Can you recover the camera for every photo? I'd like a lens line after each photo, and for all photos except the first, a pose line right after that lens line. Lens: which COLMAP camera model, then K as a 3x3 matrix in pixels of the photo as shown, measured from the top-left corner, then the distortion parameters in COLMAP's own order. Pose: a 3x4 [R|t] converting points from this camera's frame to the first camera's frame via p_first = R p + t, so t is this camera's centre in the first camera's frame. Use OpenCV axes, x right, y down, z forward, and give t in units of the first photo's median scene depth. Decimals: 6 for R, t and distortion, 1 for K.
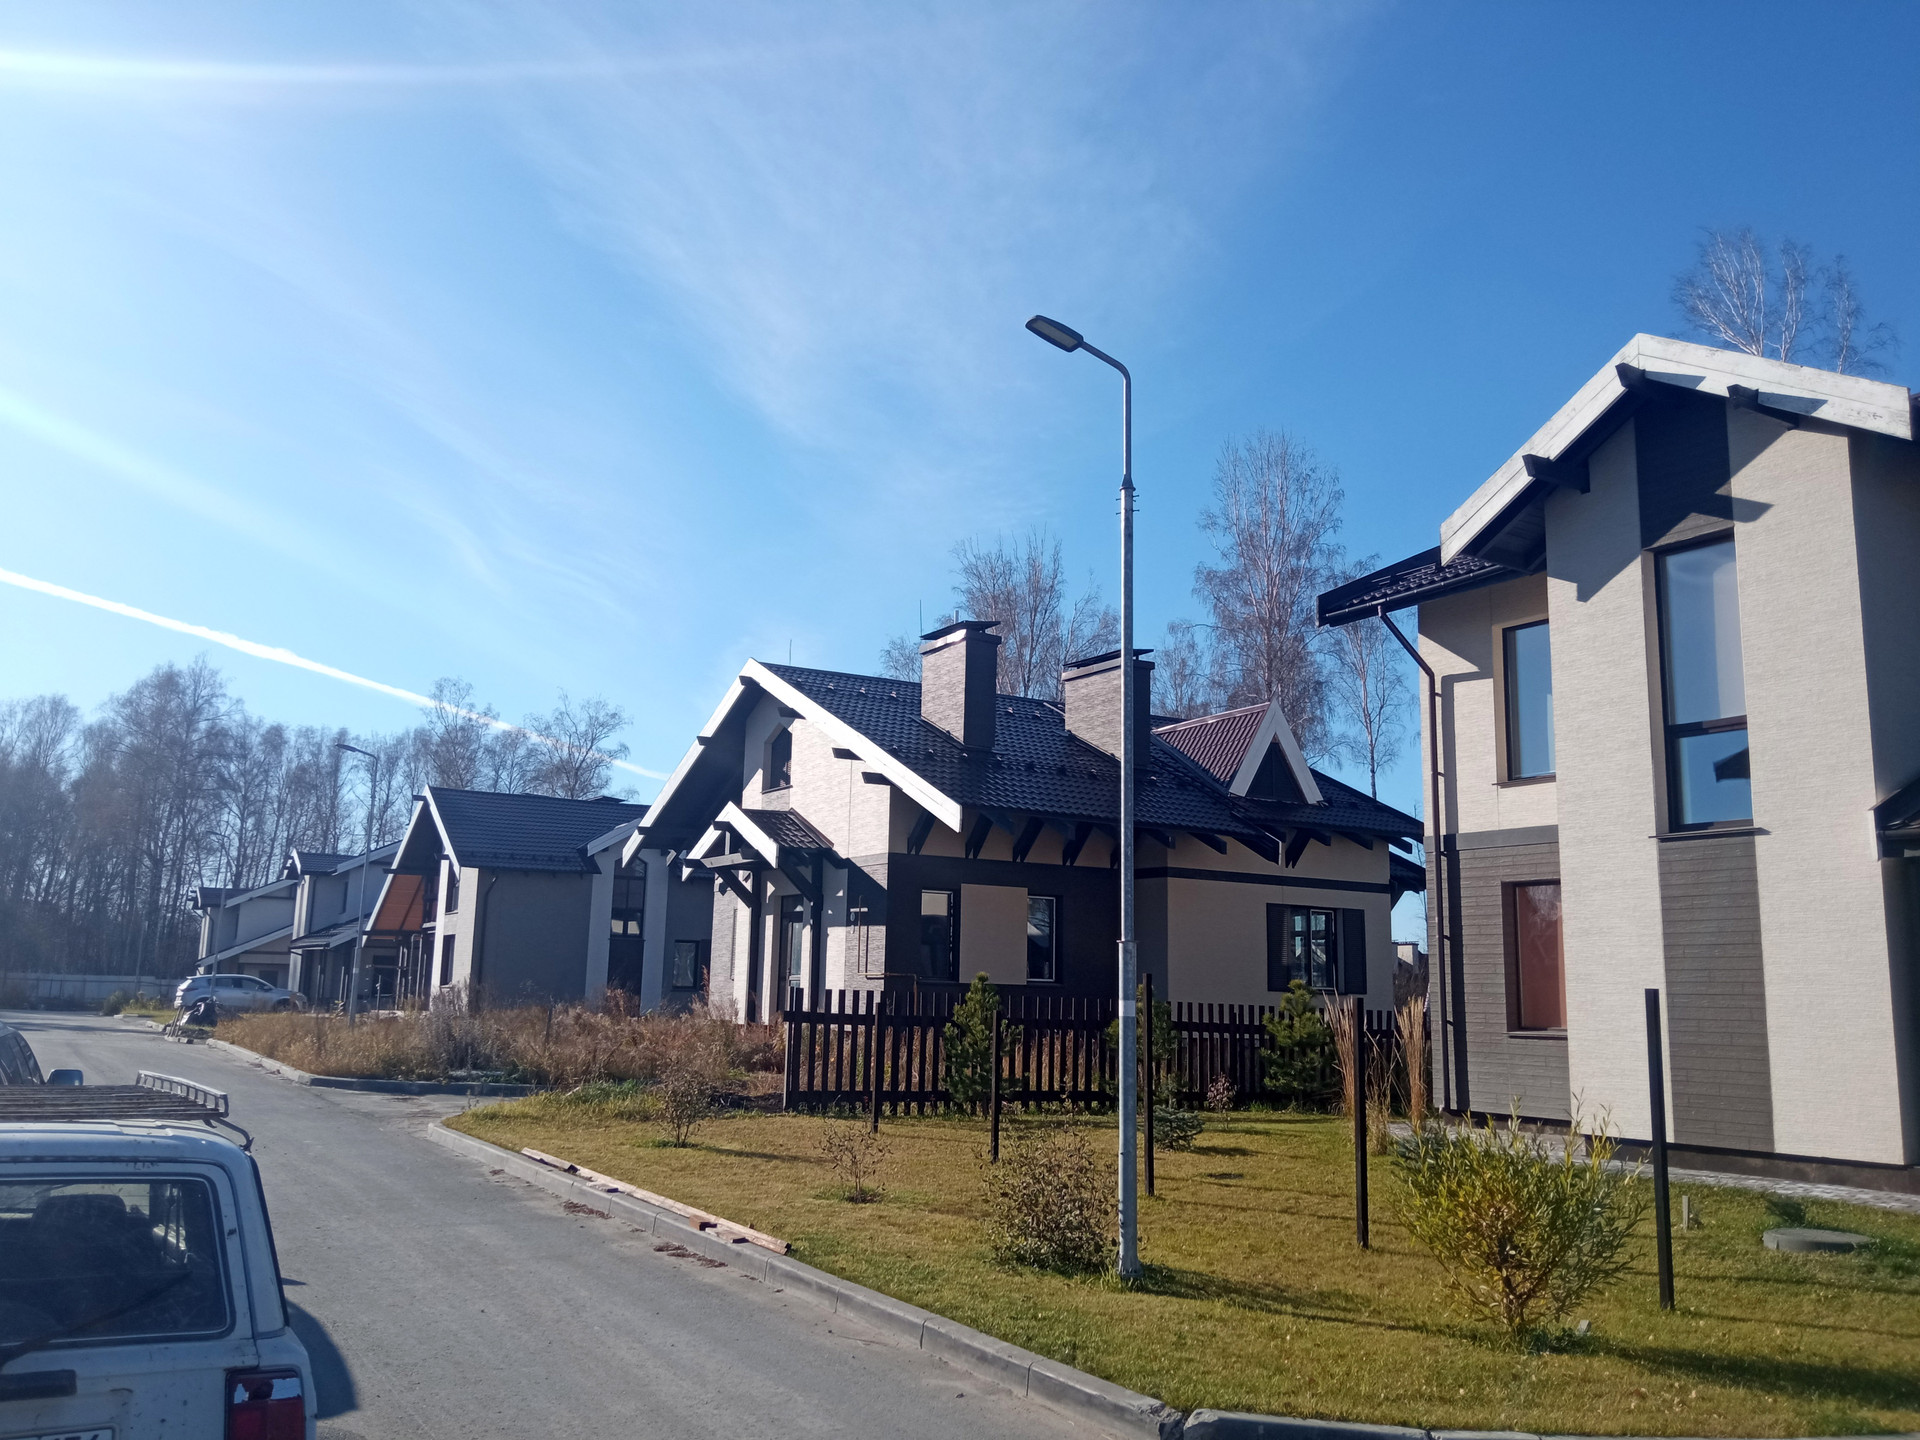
lens RADIAL K [[1526.1, 0, 977.8], [0, 1526.1, 723.5], [0, 0, 1]] dist [0.070944, -0.106859]
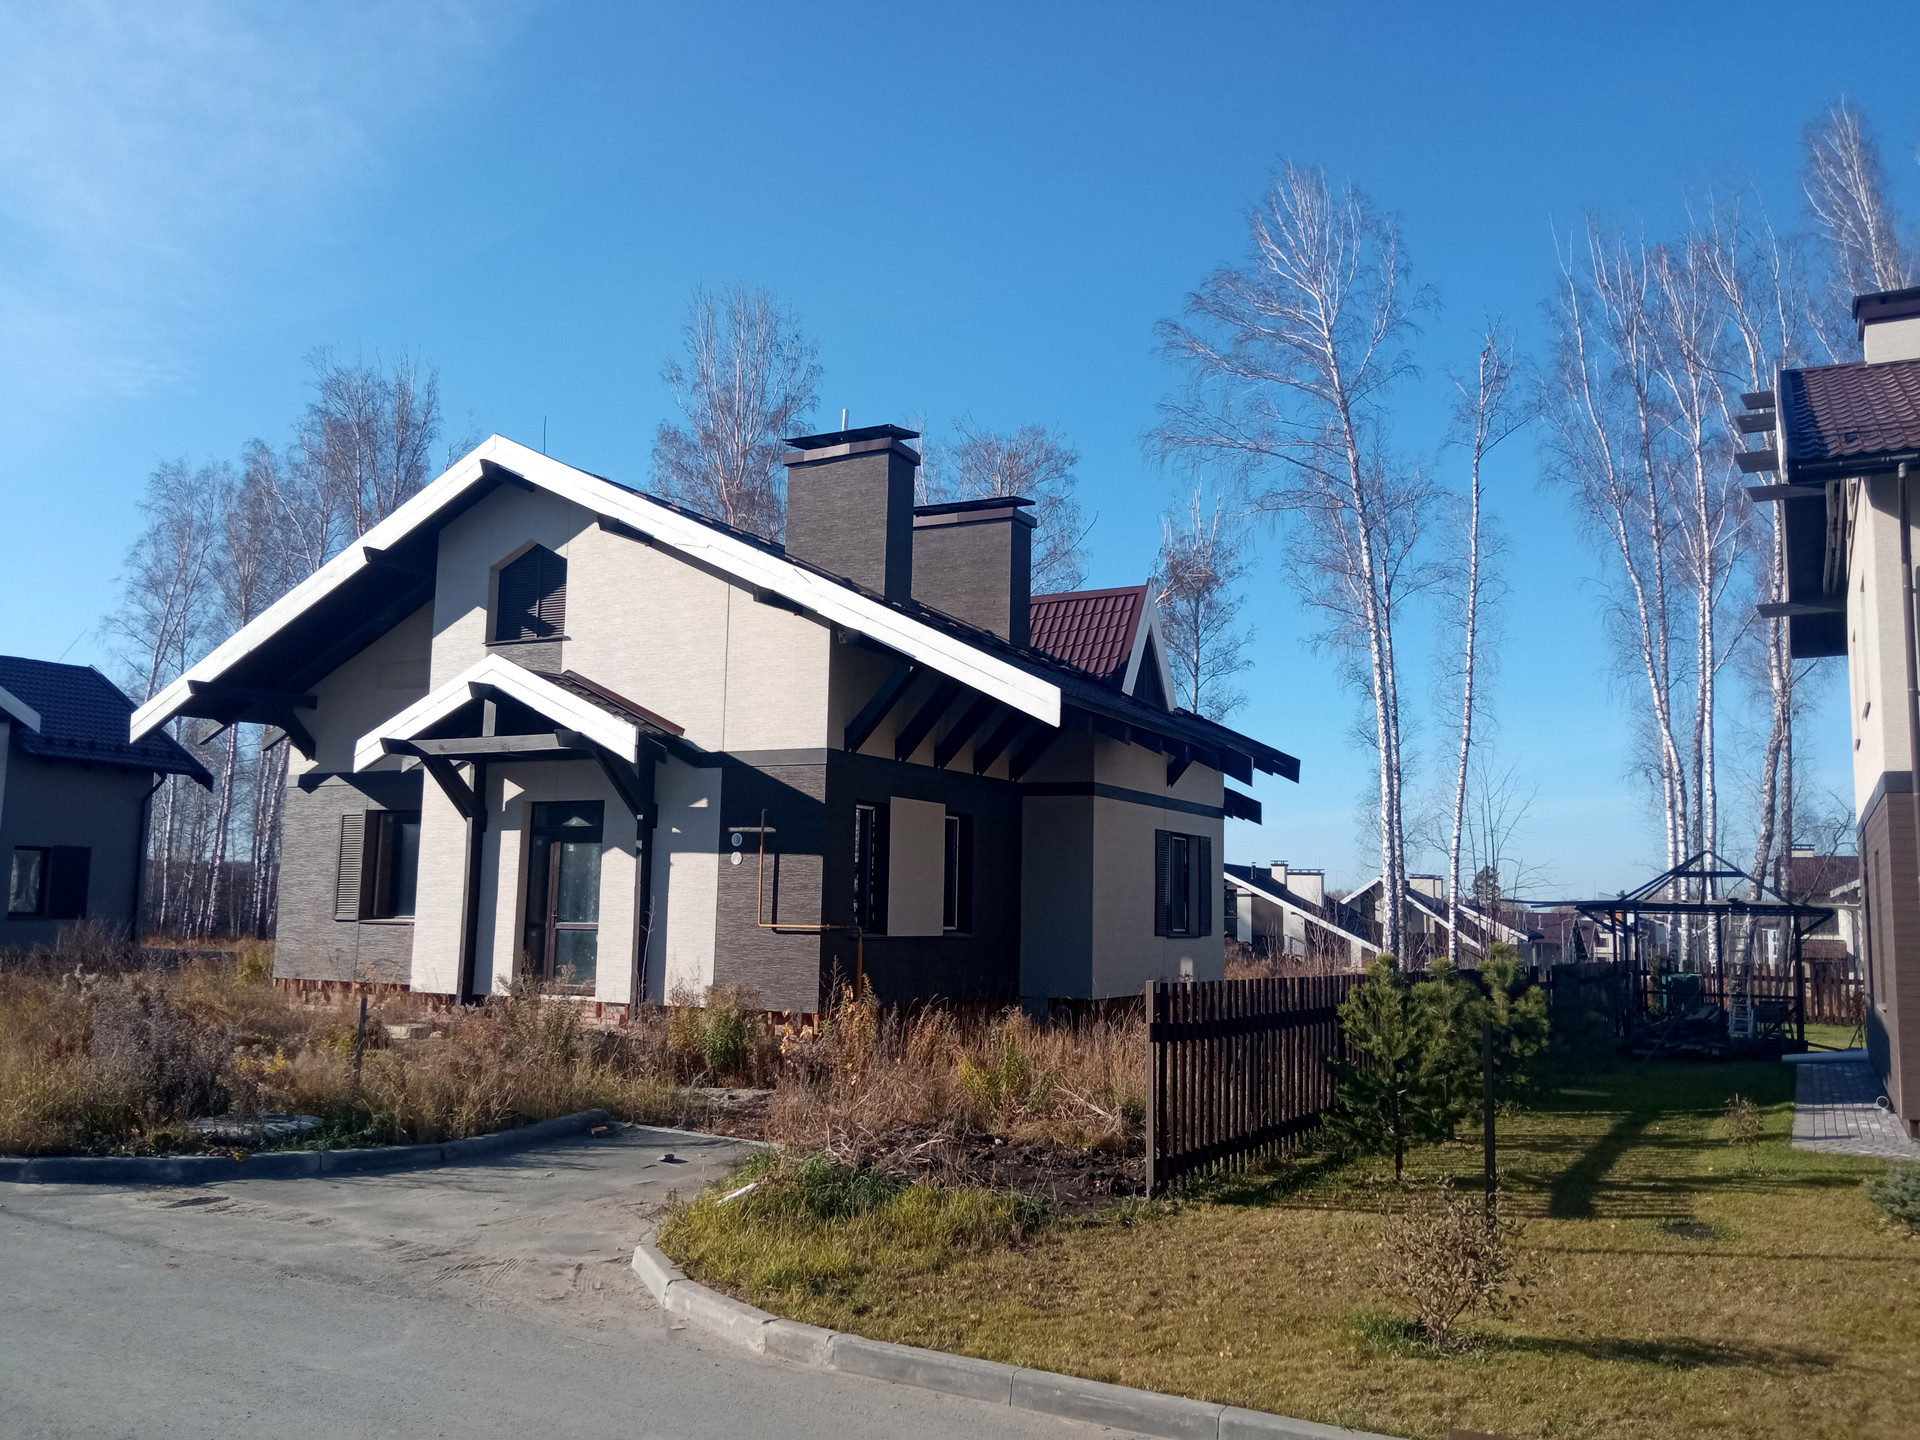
lens RADIAL K [[1526.1, 0, 955.4], [0, 1526.1, 721.1], [0, 0, 1]] dist [0.070944, -0.106859]
pose [[0.867103, 0.057246, 0.494828, -0.183855], [-0.088535, 0.995269, 0.040003, 0.021646], [-0.490197, -0.078496, 0.868070, 0.205876]]
